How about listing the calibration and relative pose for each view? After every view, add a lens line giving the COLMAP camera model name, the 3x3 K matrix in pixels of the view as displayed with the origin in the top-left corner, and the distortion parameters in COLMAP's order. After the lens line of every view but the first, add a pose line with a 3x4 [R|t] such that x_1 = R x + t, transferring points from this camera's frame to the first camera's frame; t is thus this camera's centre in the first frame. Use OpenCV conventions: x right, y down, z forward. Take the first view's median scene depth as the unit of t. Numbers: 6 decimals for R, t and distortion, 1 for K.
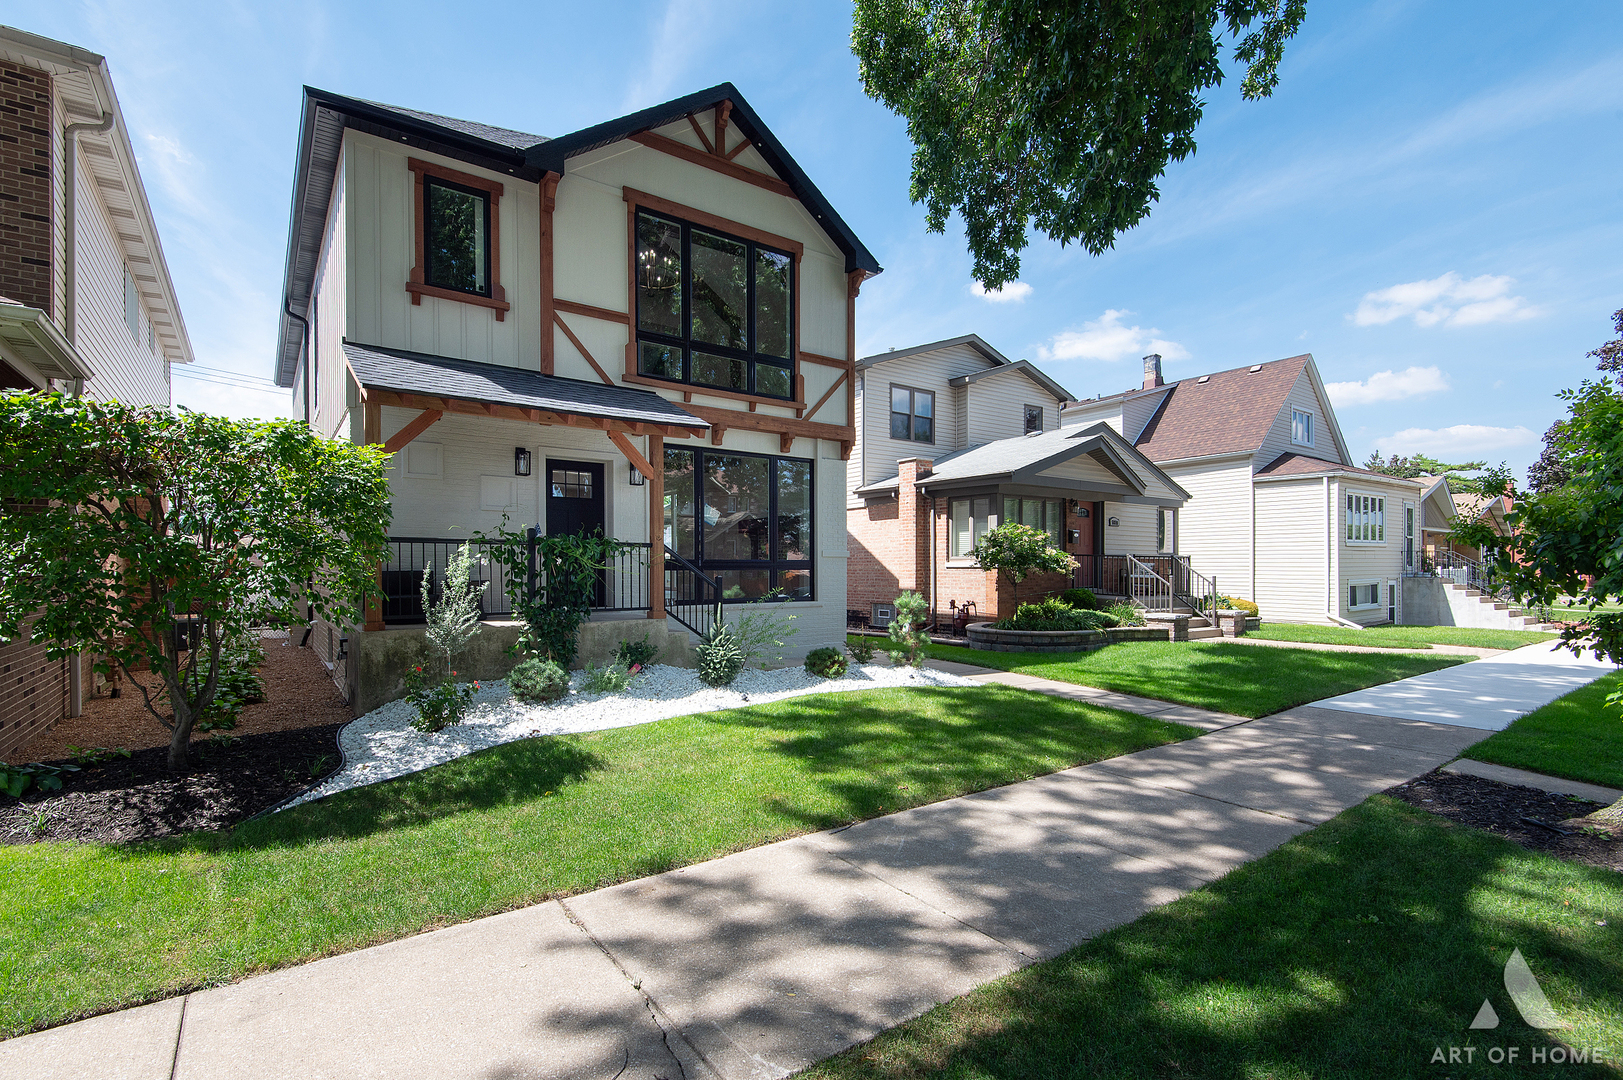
lens RADIAL K [[731.5, 0, 807.6], [0, 731.5, 543.1], [0, 0, 1]] dist [0.026868, -0.014388]
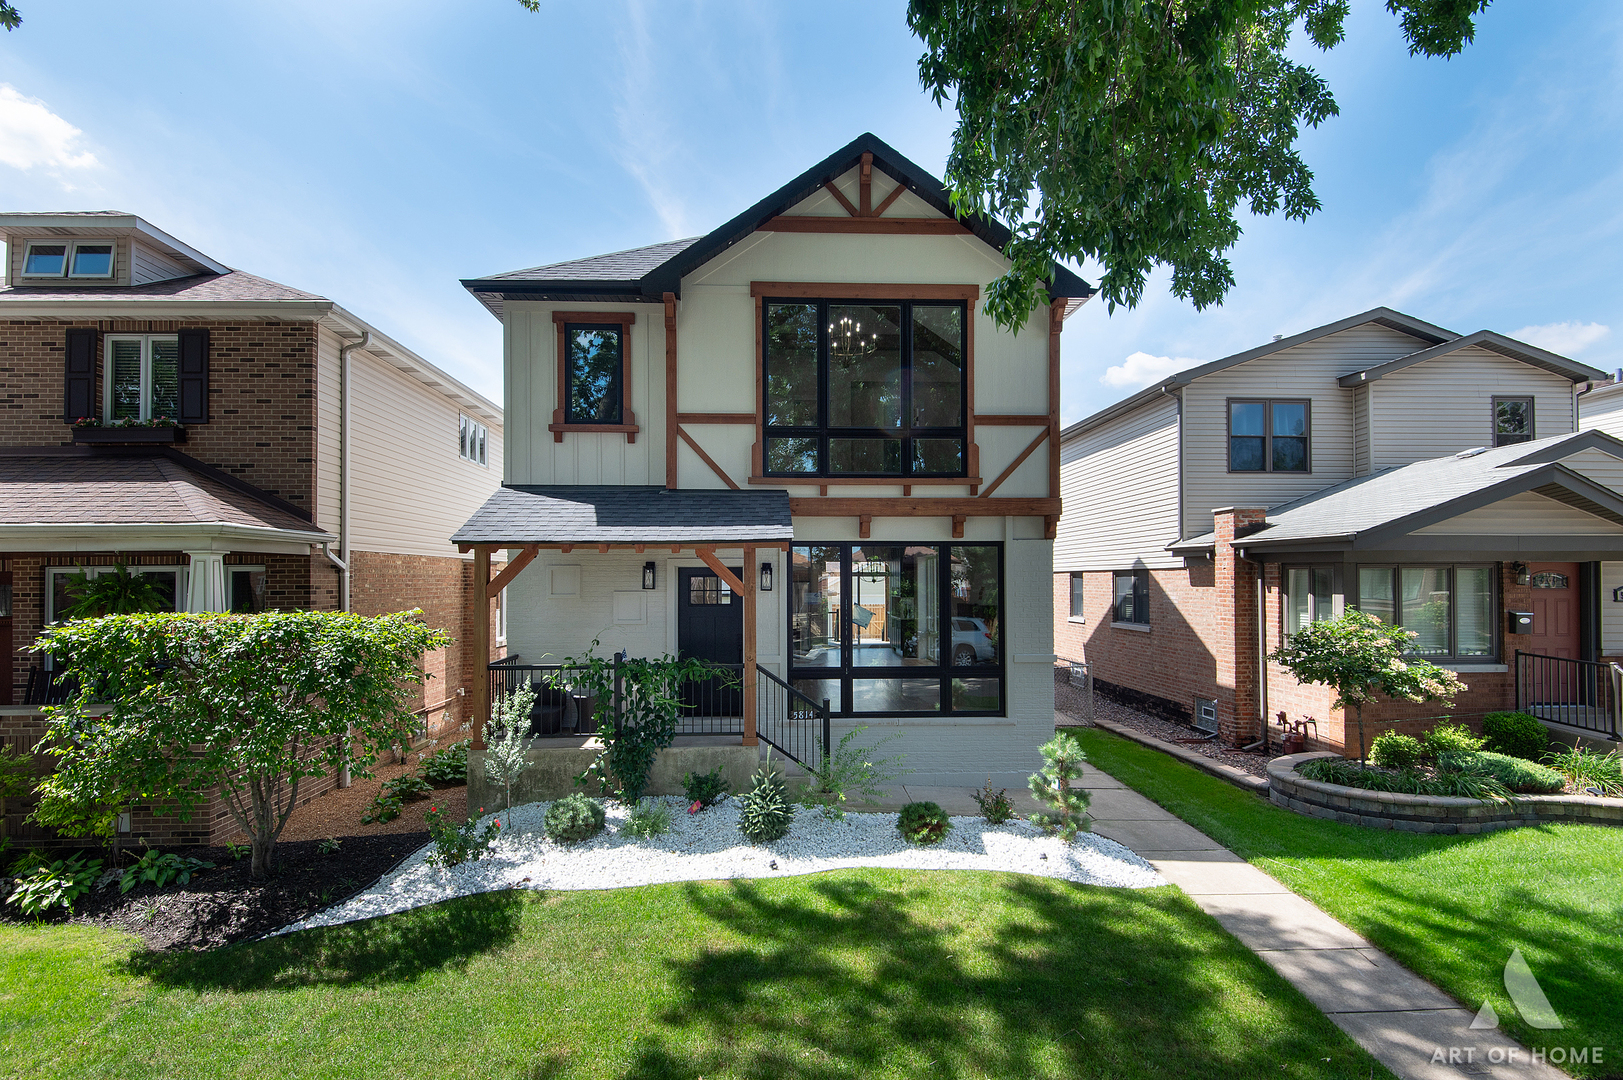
lens RADIAL K [[773.7, 0, 818.7], [0, 773.7, 543.9], [0, 0, 1]] dist [0.039441, -0.029242]
pose [[0.838470, -0.026437, -0.544306, 0.365378], [0.017733, 0.999617, -0.021235, -0.115346], [0.544659, 0.008153, 0.838618, 0.192549]]
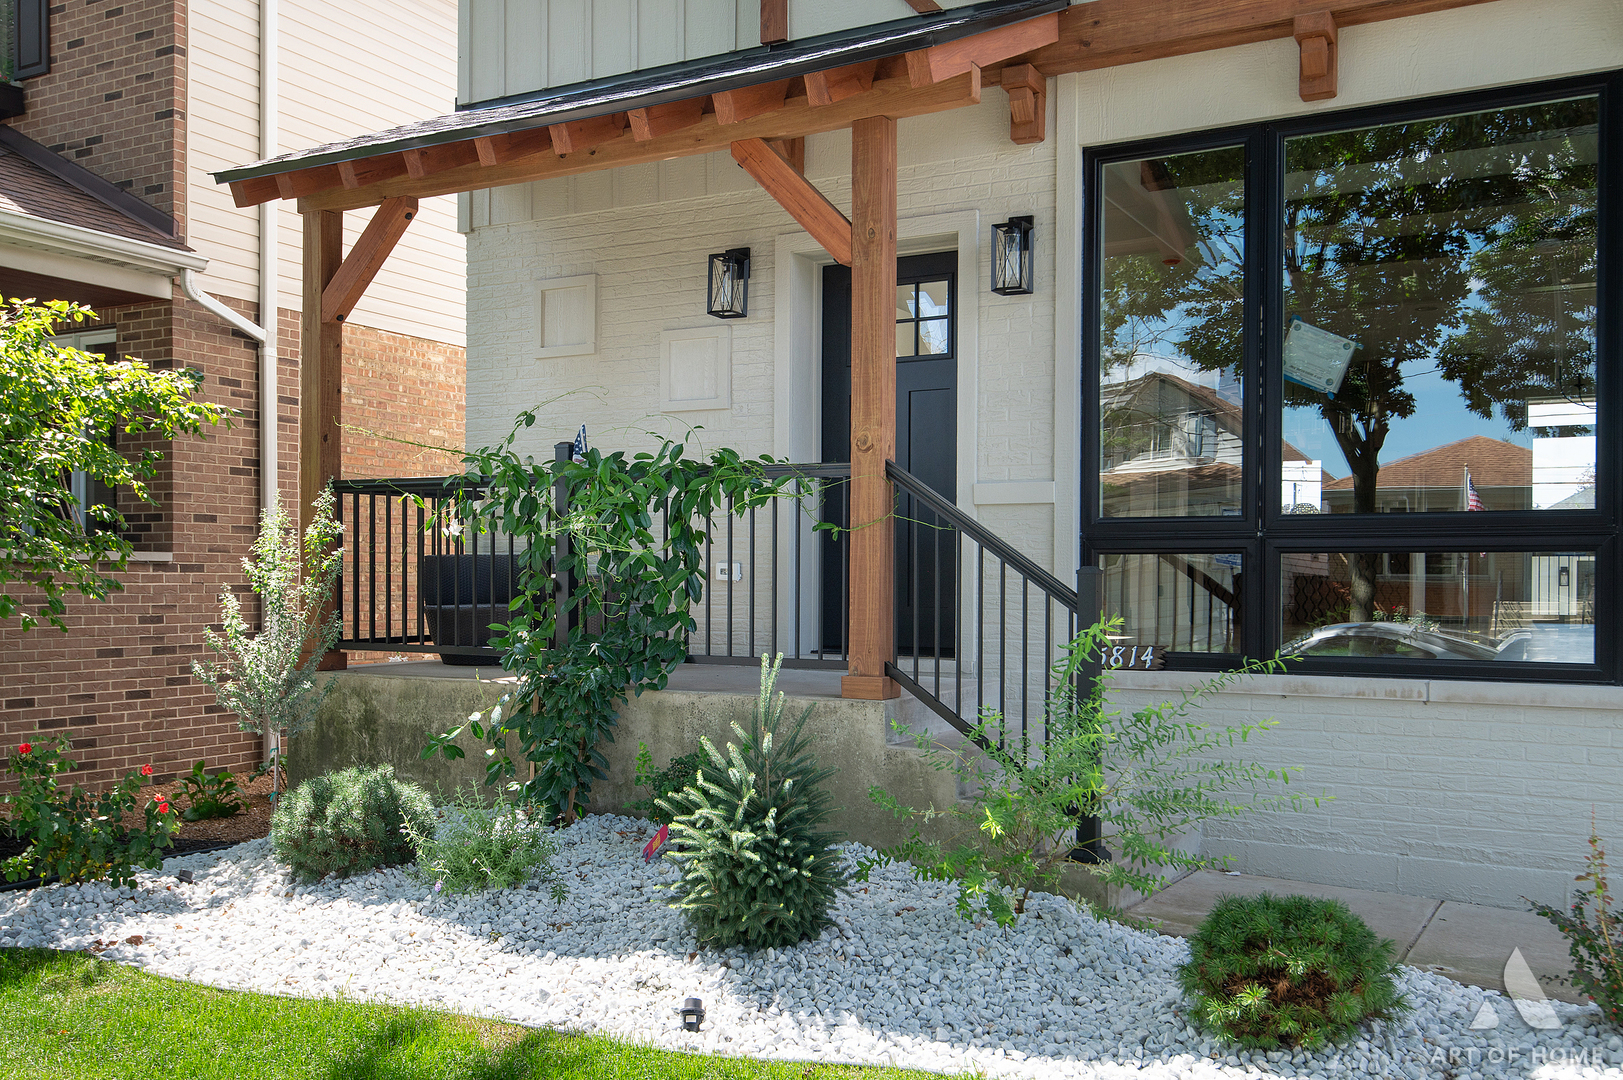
lens RADIAL K [[1474.4, 0, 831.7], [0, 1474.4, 545.4], [0, 0, 1]] dist [0.043929, -0.006746]
pose [[0.423587, -0.023217, -0.905558, 0.323642], [0.020132, 0.999666, -0.016212, 0.041820], [0.905632, -0.011364, 0.423913, 0.635169]]
